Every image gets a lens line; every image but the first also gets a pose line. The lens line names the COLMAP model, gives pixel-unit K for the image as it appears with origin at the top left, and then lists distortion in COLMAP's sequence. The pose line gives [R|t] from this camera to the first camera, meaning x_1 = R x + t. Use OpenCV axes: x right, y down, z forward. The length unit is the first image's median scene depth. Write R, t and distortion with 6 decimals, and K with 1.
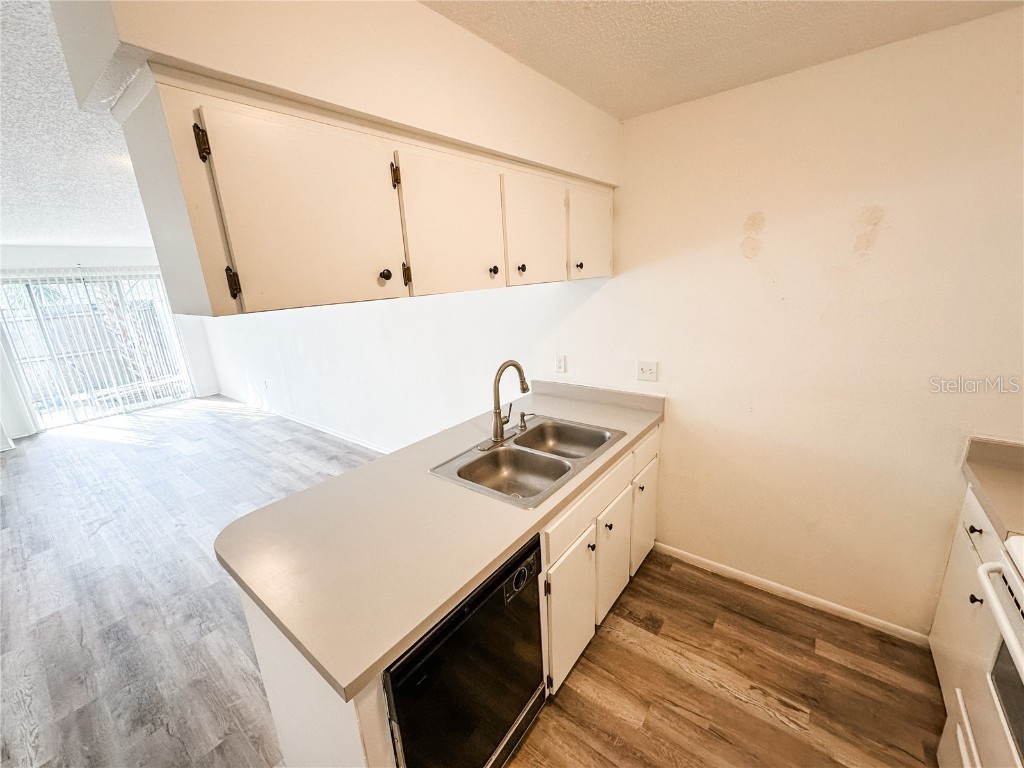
lens RADIAL K [[408.1, 0, 511.7], [0, 408.1, 382.9], [0, 0, 1]] dist [-0.002191, 0.000705]
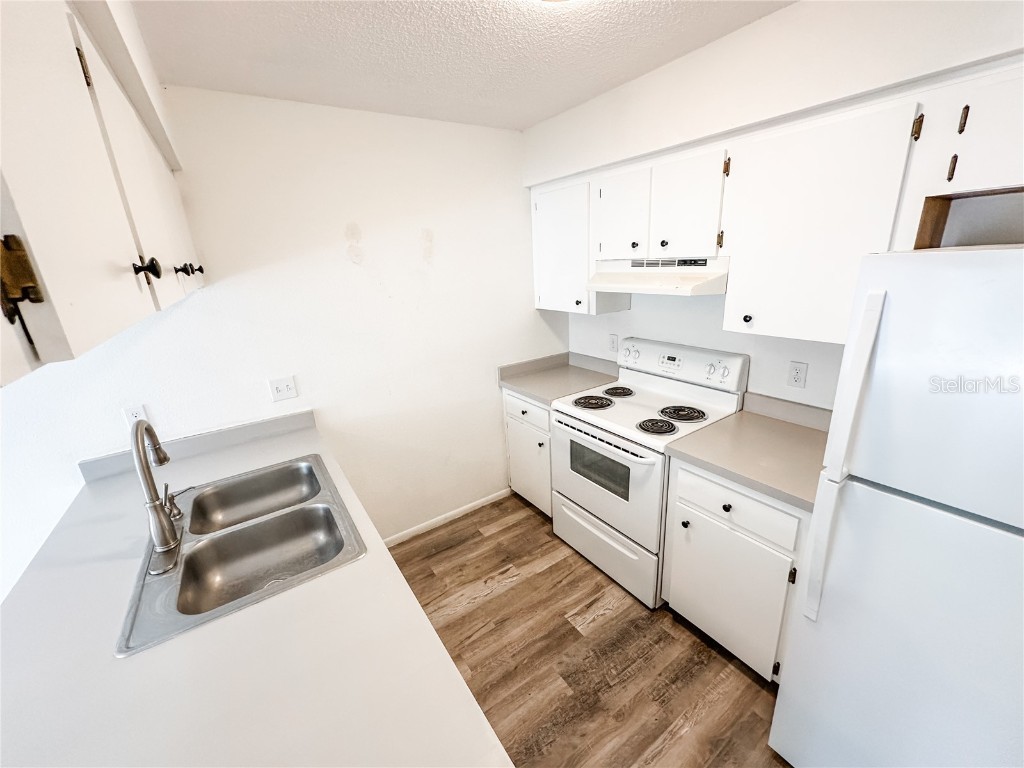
lens RADIAL K [[408.1, 0, 512.3], [0, 408.1, 383.4], [0, 0, 1]] dist [-0.002191, 0.000705]
pose [[0.314535, -0.245271, 0.917011, -0.353345], [0.281481, 0.946692, 0.156662, -0.042004], [-0.906552, 0.208846, 0.366807, 0.231534]]
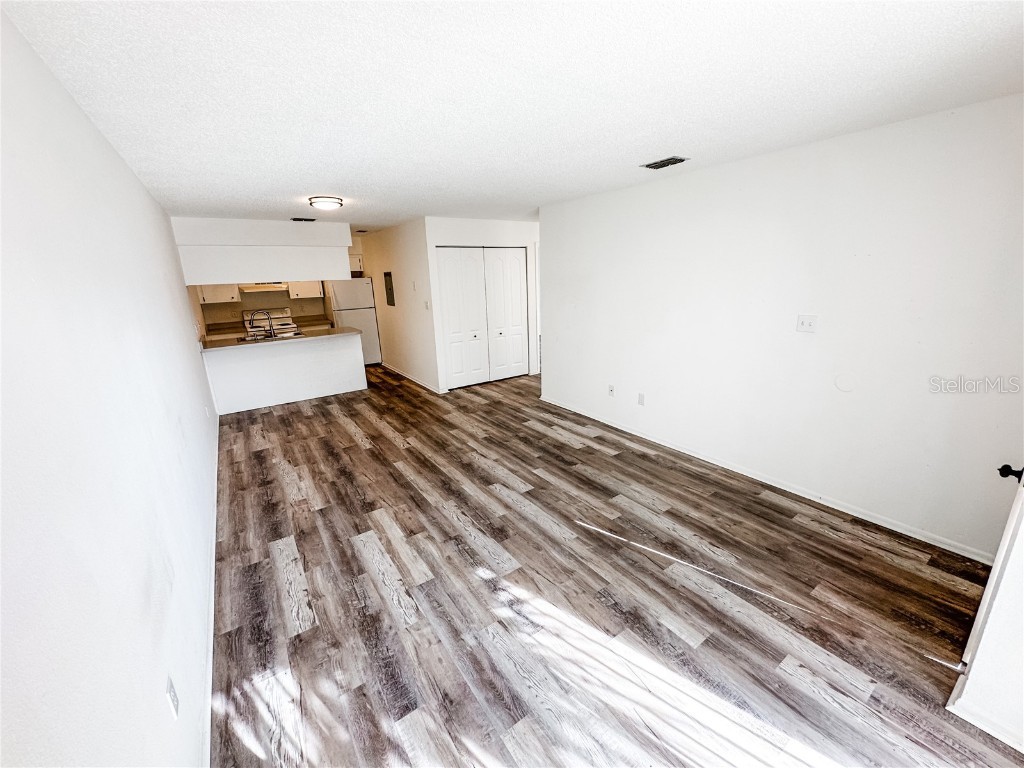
lens RADIAL K [[408.1, 0, 512.8], [0, 408.1, 387.1], [0, 0, 1]] dist [-0.002191, 0.000705]
pose [[-0.949149, 0.002143, 0.314821, -2.334244], [0.160687, 0.863216, 0.478578, -0.605893], [-0.270733, 0.504829, -0.819665, 2.855778]]
